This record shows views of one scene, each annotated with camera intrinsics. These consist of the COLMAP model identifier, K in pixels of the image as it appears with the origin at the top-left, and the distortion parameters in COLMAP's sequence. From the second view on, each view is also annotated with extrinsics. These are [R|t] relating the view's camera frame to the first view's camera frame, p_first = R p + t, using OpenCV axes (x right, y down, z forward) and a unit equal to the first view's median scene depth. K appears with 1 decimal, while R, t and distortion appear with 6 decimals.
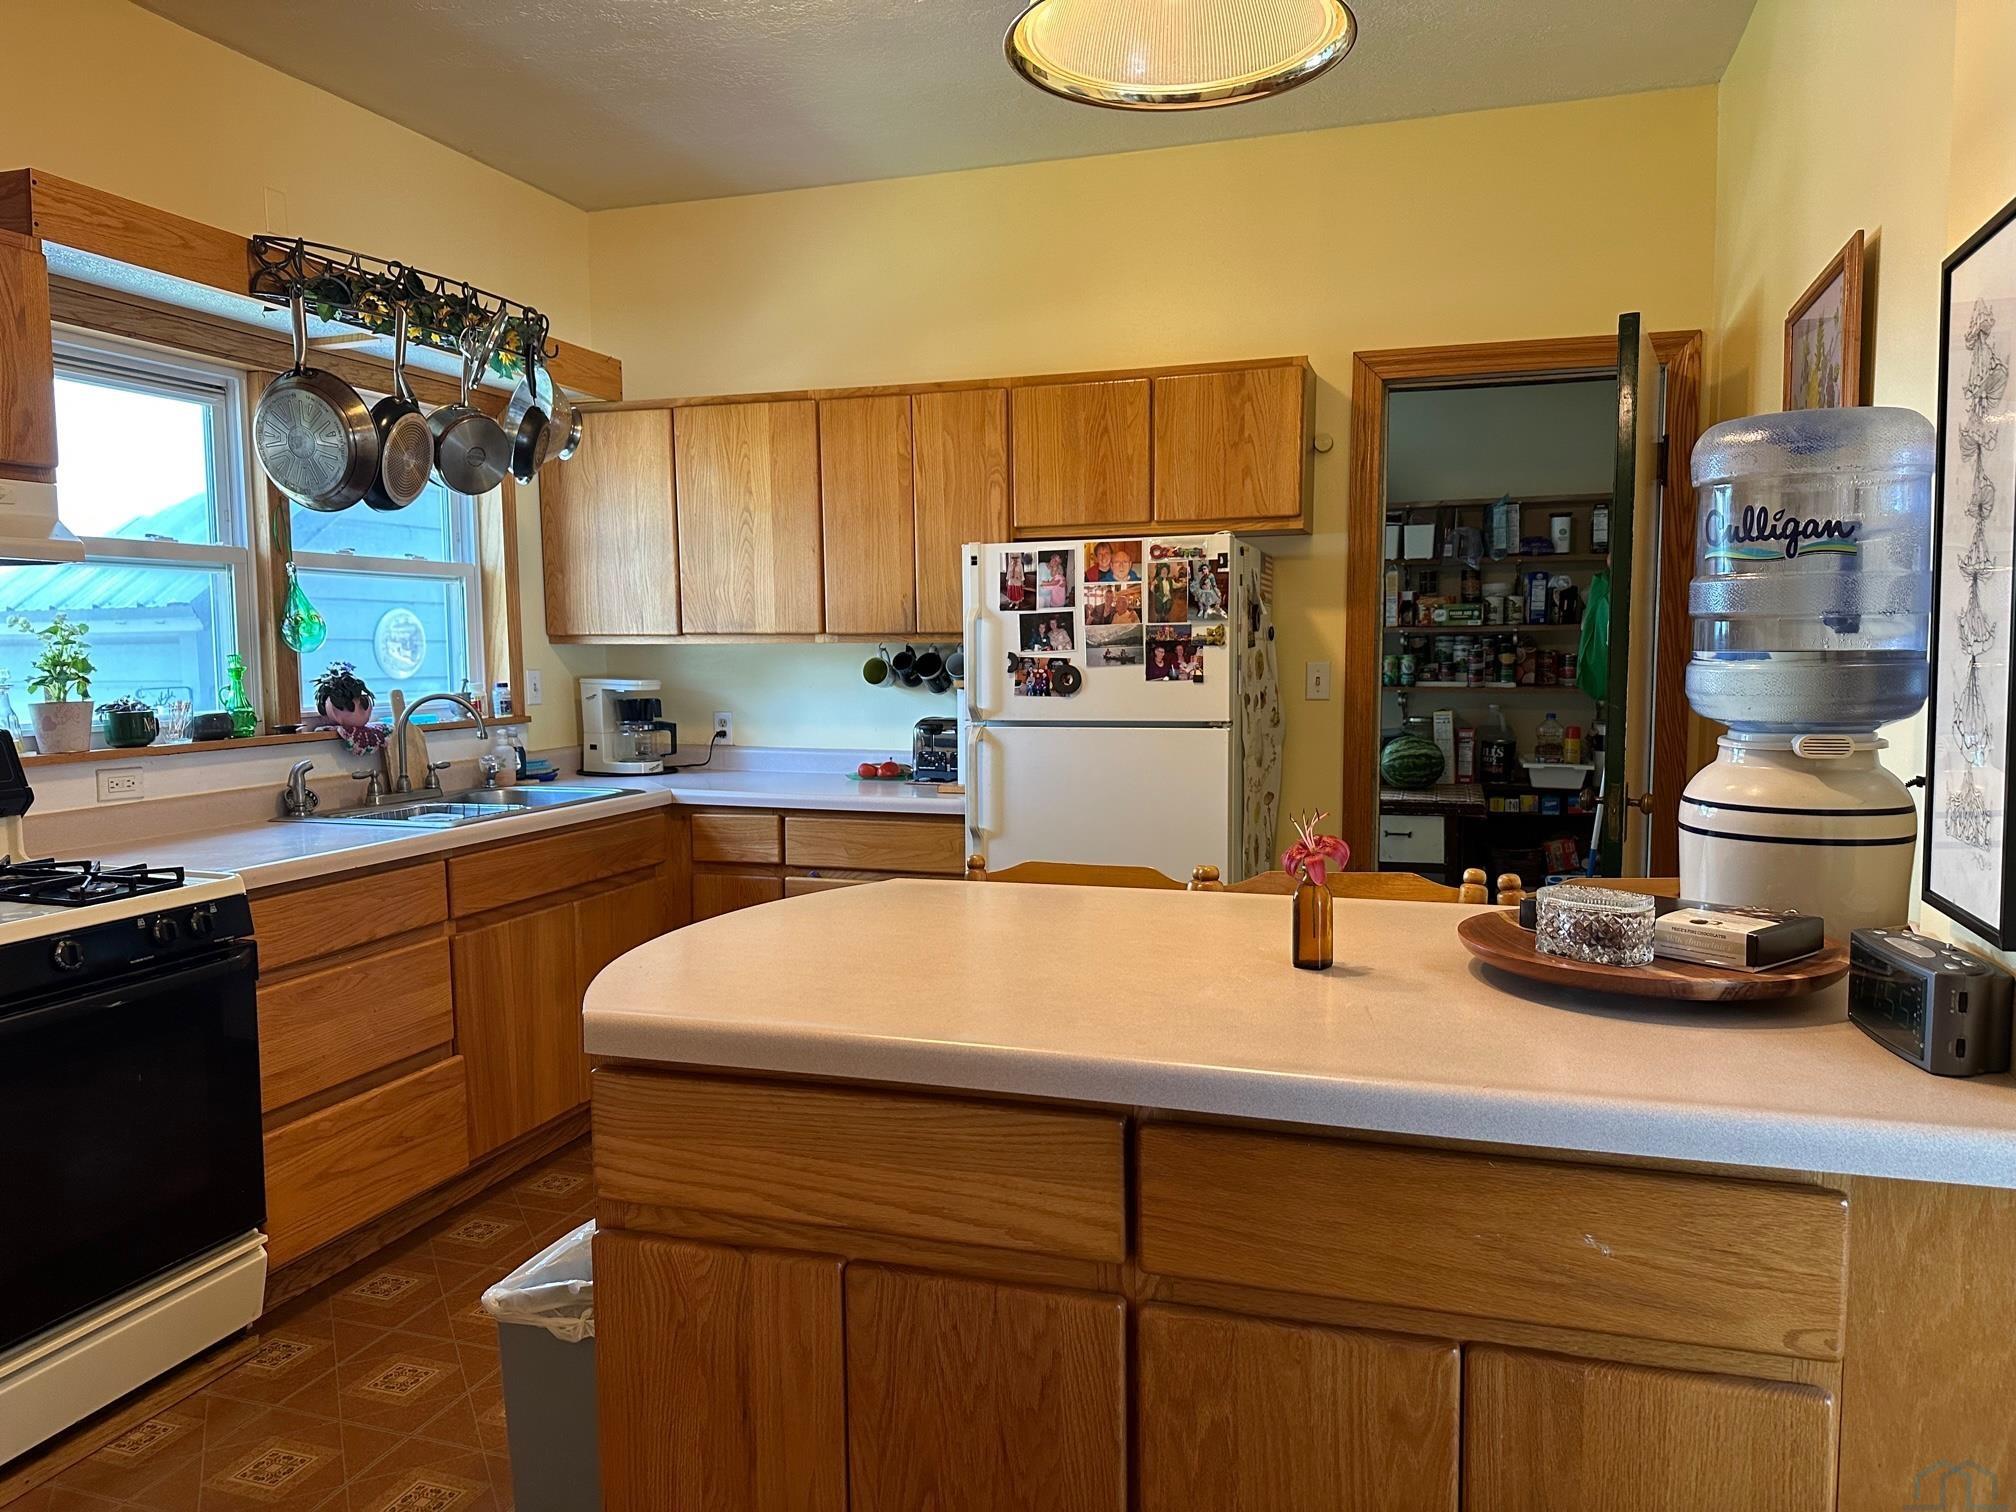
lens RADIAL K [[1417.2, 0, 1002.2], [0, 1417.2, 766.8], [0, 0, 1]] dist [0.051779, -0.075022]
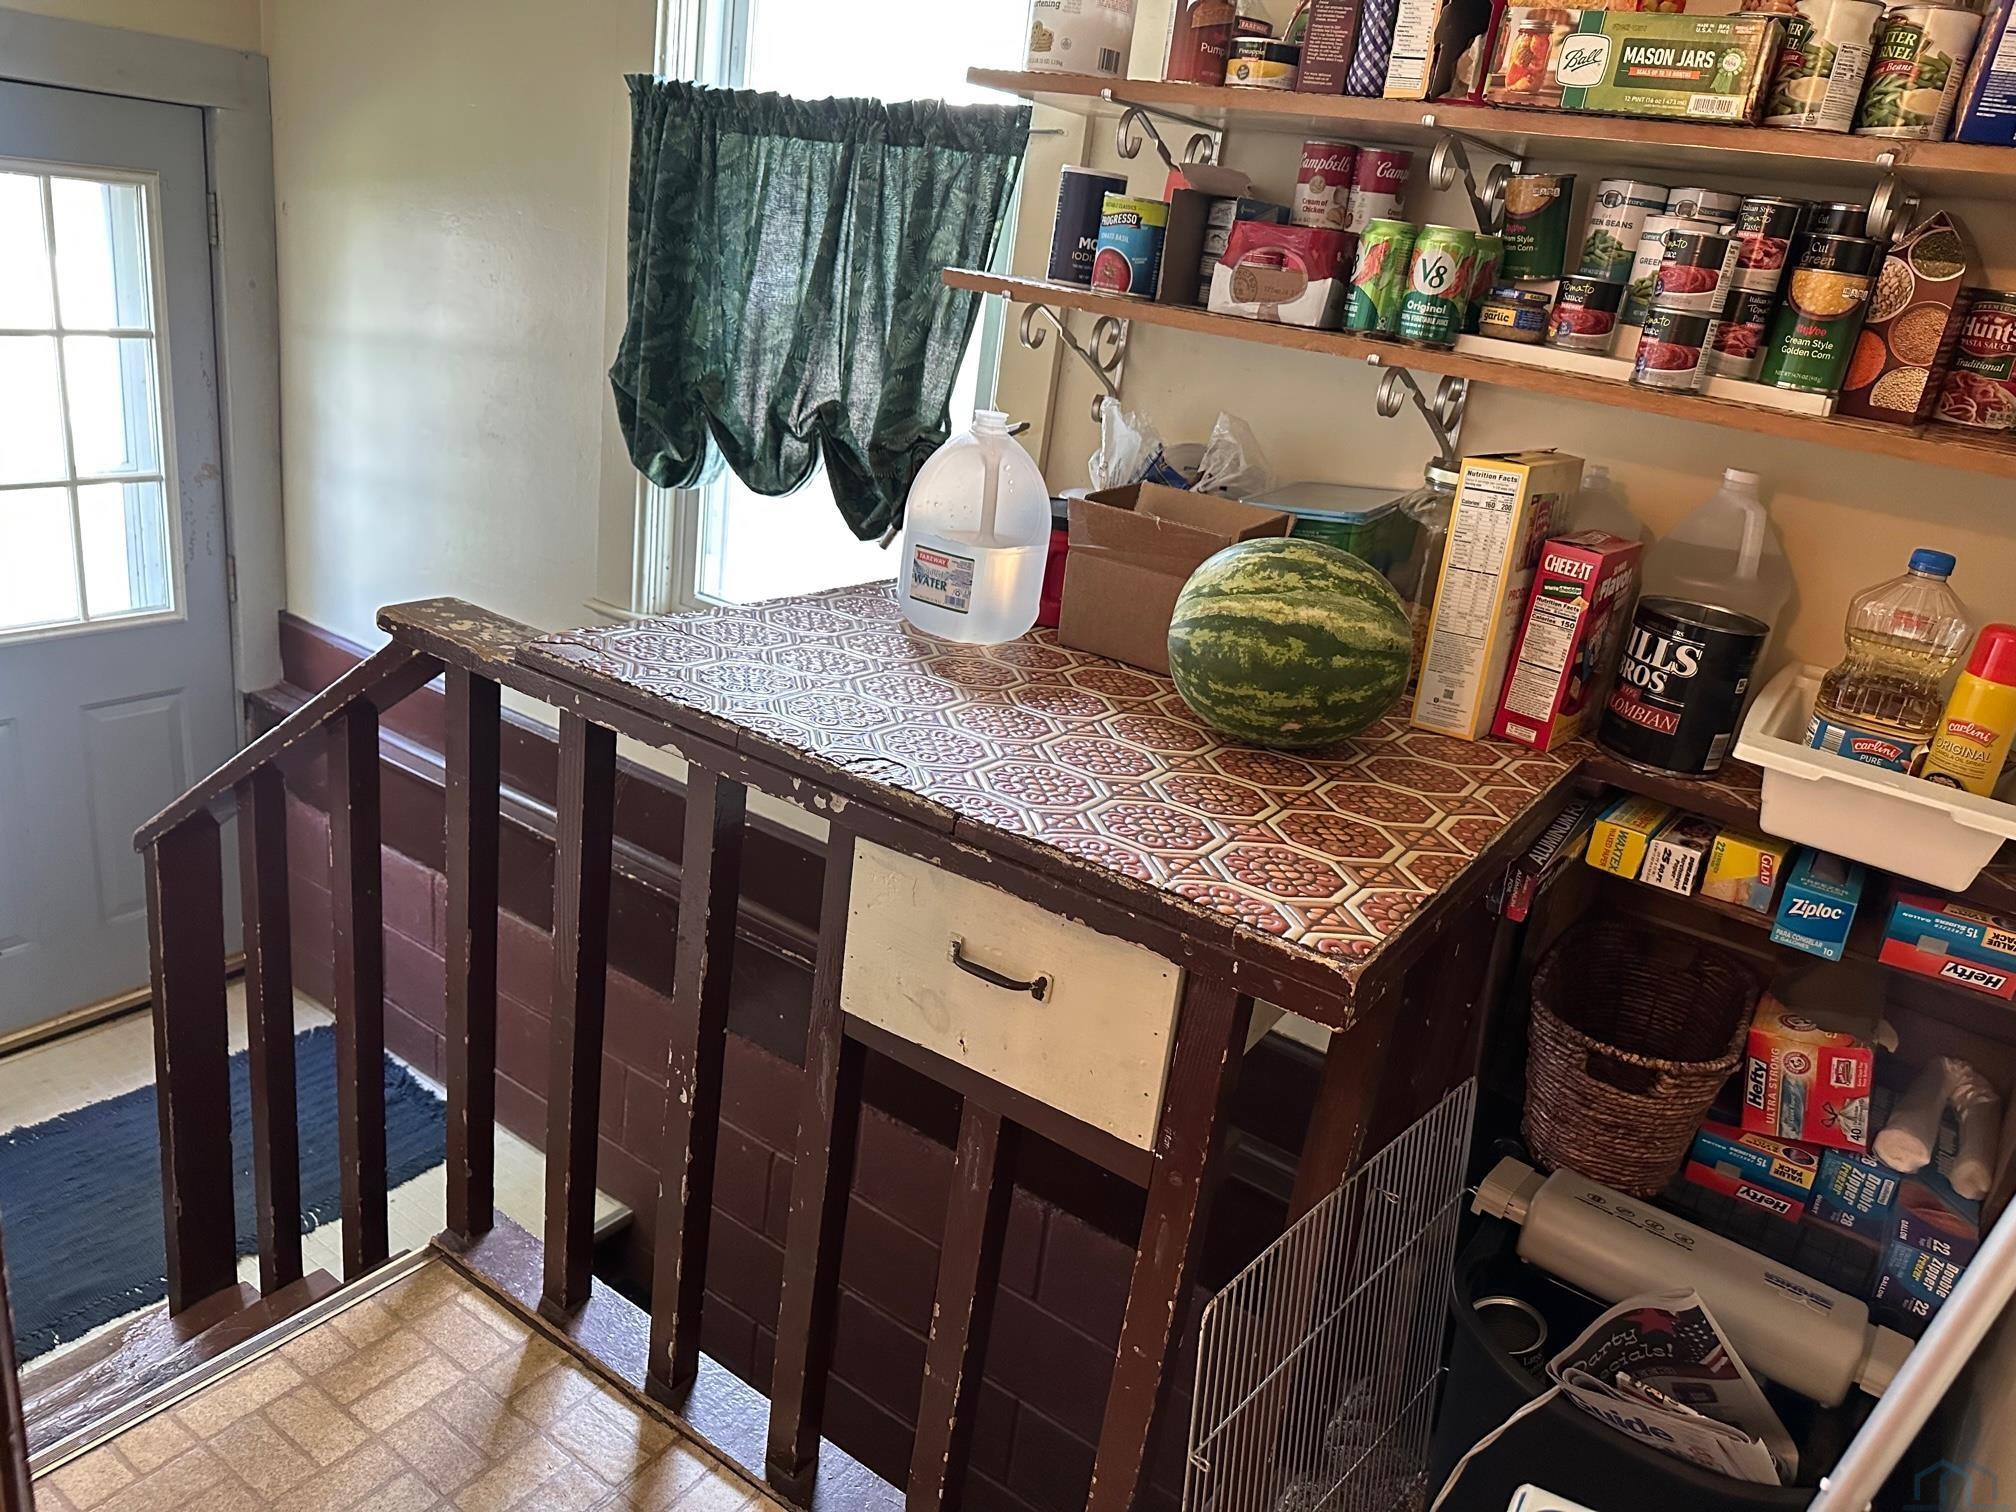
lens RADIAL K [[1417.2, 0, 1023.8], [0, 1417.2, 752.2], [0, 0, 1]] dist [0.051779, -0.075022]
pose [[0.953285, 0.220644, -0.206311, 0.292347], [-0.163394, 0.951086, 0.262177, -0.042707], [0.254067, -0.216220, 0.942708, 0.720206]]
